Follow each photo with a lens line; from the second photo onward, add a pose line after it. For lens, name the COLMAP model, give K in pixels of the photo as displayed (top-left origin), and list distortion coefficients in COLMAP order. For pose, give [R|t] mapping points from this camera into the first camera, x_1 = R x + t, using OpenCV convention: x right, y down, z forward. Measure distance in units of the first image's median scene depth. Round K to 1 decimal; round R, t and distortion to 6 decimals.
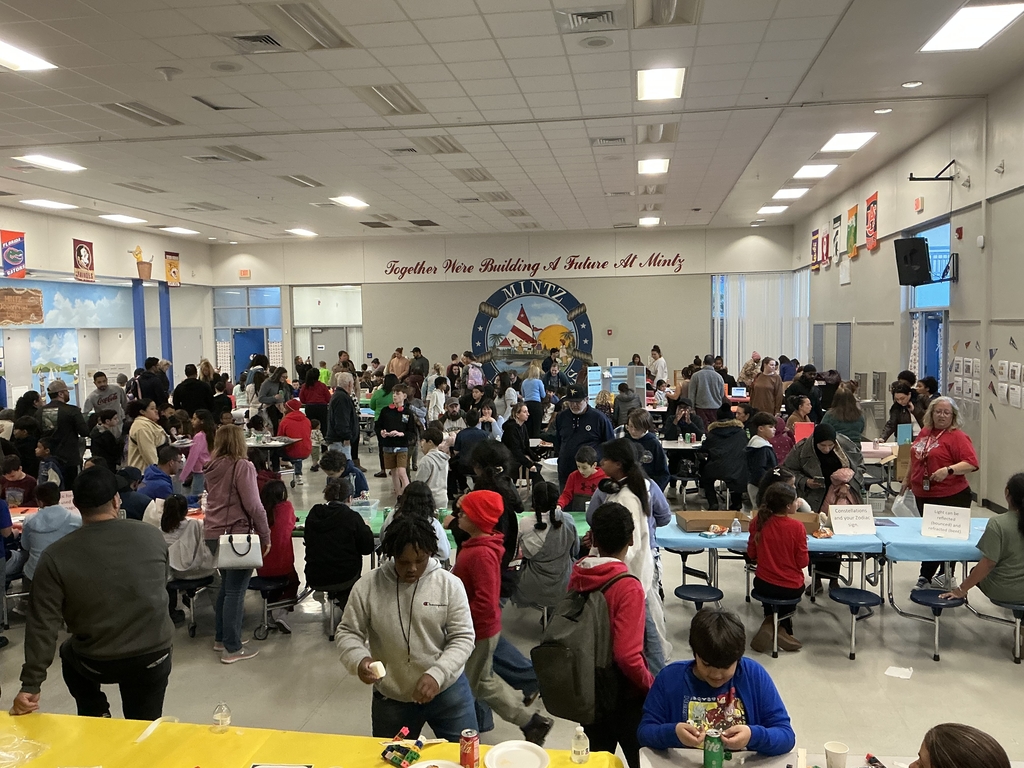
lens RADIAL K [[860.9, 0, 519.4], [0, 860.9, 384.0], [0, 0, 1]] dist [0.044983, -0.075033]
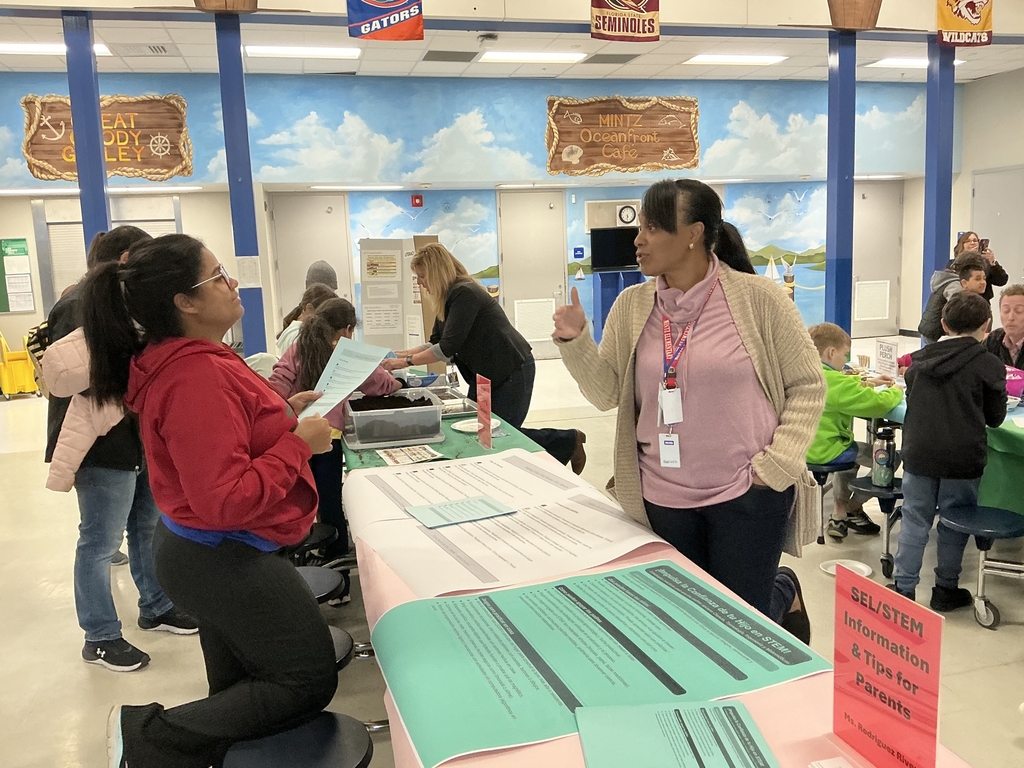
lens RADIAL K [[860.9, 0, 512.2], [0, 860.9, 384.1], [0, 0, 1]] dist [0.044983, -0.075033]
pose [[0.391836, 0.139008, -0.909473, -0.103445], [-0.026288, 0.989808, 0.139961, -0.011424], [0.919660, -0.030933, 0.391497, 0.628192]]
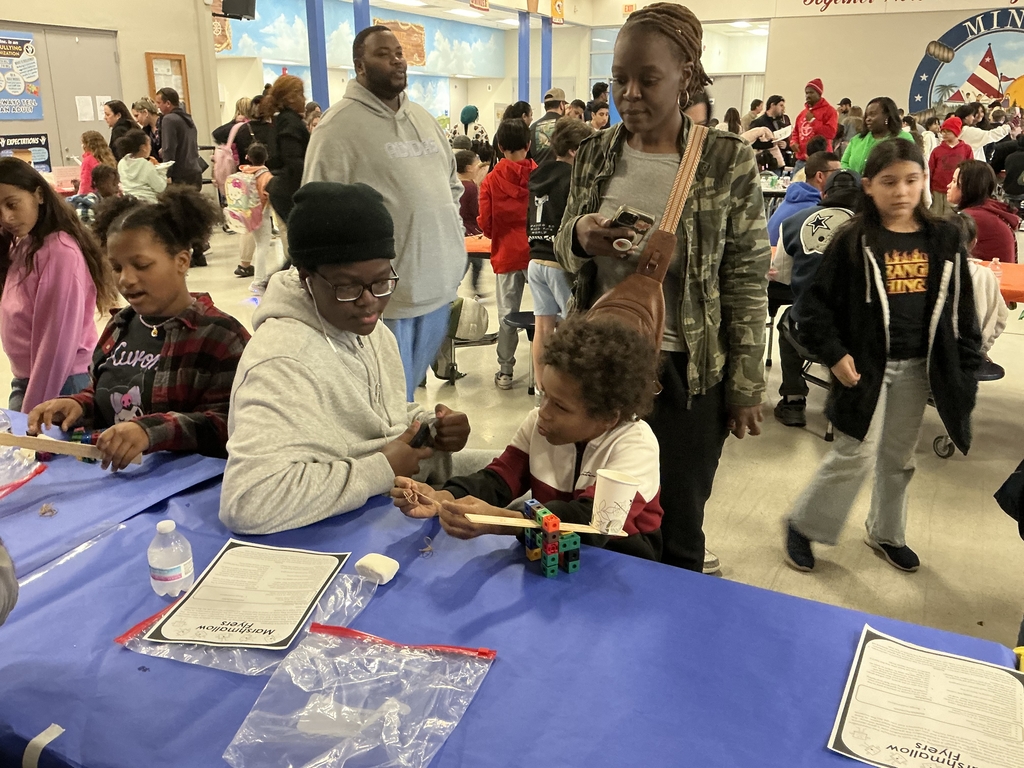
lens RADIAL K [[860.9, 0, 509.7], [0, 860.9, 386.4], [0, 0, 1]] dist [0.044983, -0.075033]
pose [[0.942337, 0.114480, -0.314477, -0.123332], [-0.035260, 0.968406, 0.246874, 0.026391], [0.332803, -0.221550, 0.916601, 0.101947]]
